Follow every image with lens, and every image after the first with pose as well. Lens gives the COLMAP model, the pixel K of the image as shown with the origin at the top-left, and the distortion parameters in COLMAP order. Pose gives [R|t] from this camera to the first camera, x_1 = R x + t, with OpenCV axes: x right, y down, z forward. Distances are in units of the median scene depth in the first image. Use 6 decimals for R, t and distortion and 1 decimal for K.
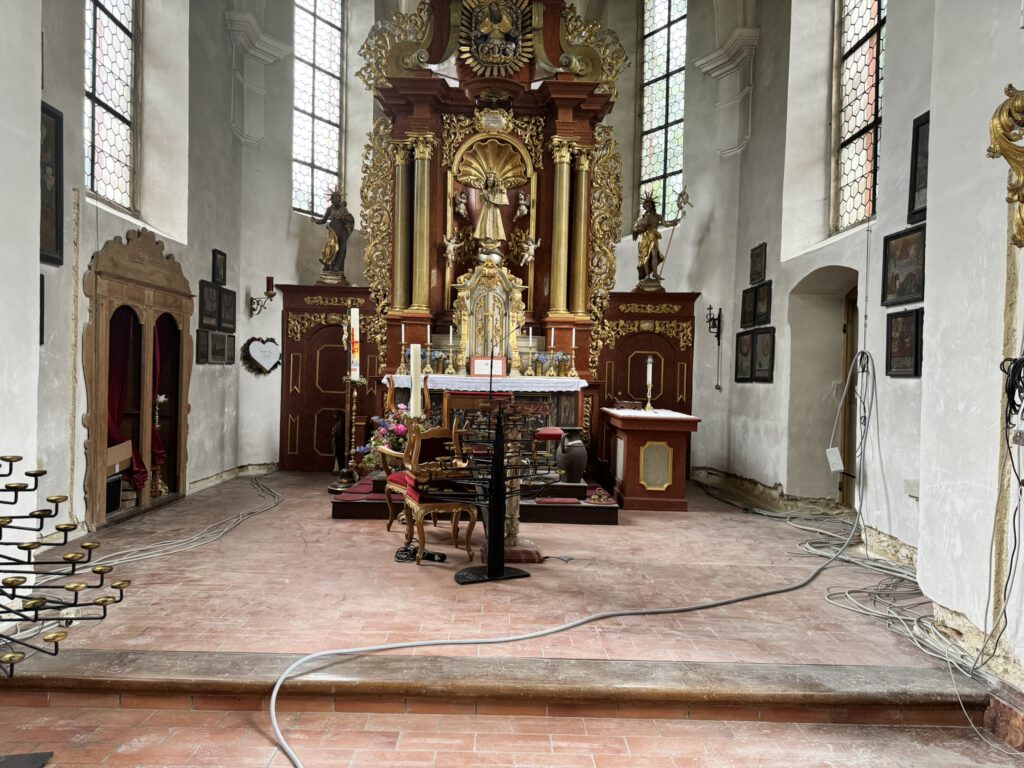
lens RADIAL K [[711.3, 0, 509.9], [0, 711.3, 387.3], [0, 0, 1]] dist [0.022311, -0.000998]
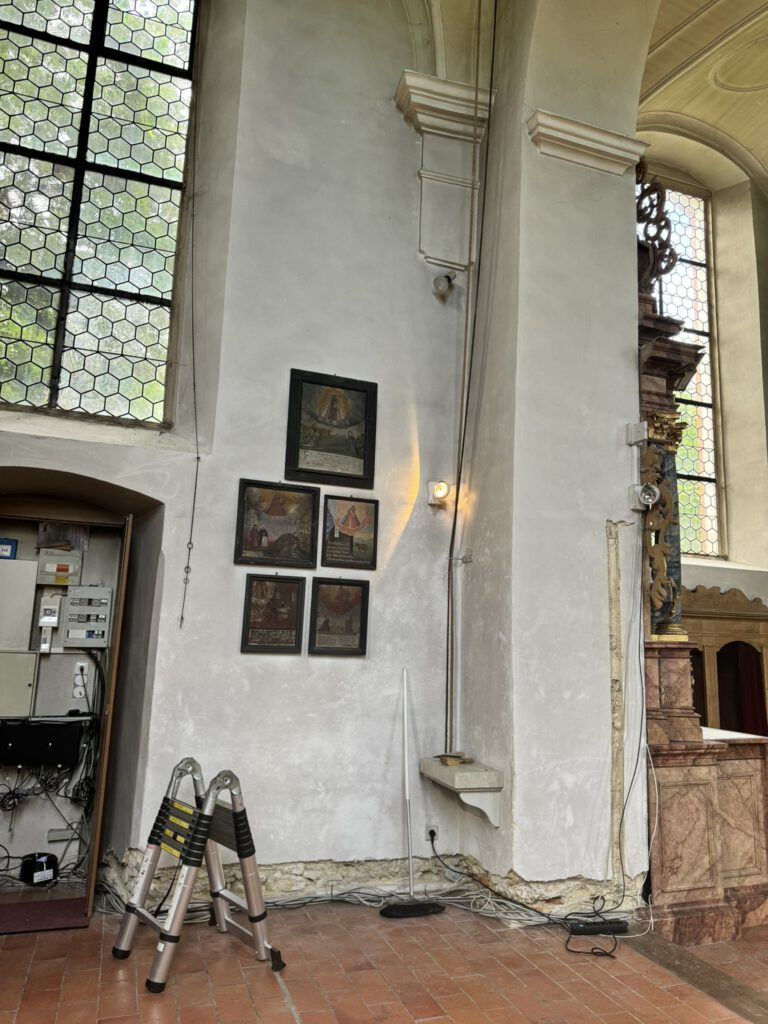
lens RADIAL K [[711.3, 0, 382.7], [0, 711.3, 511.8], [0, 0, 1]] dist [0.022311, -0.000998]
pose [[-0.288219, 0.123438, 0.949575, -0.432736], [-0.034101, 0.989704, -0.139005, -0.094038], [-0.956957, -0.072445, -0.281043, 1.569856]]
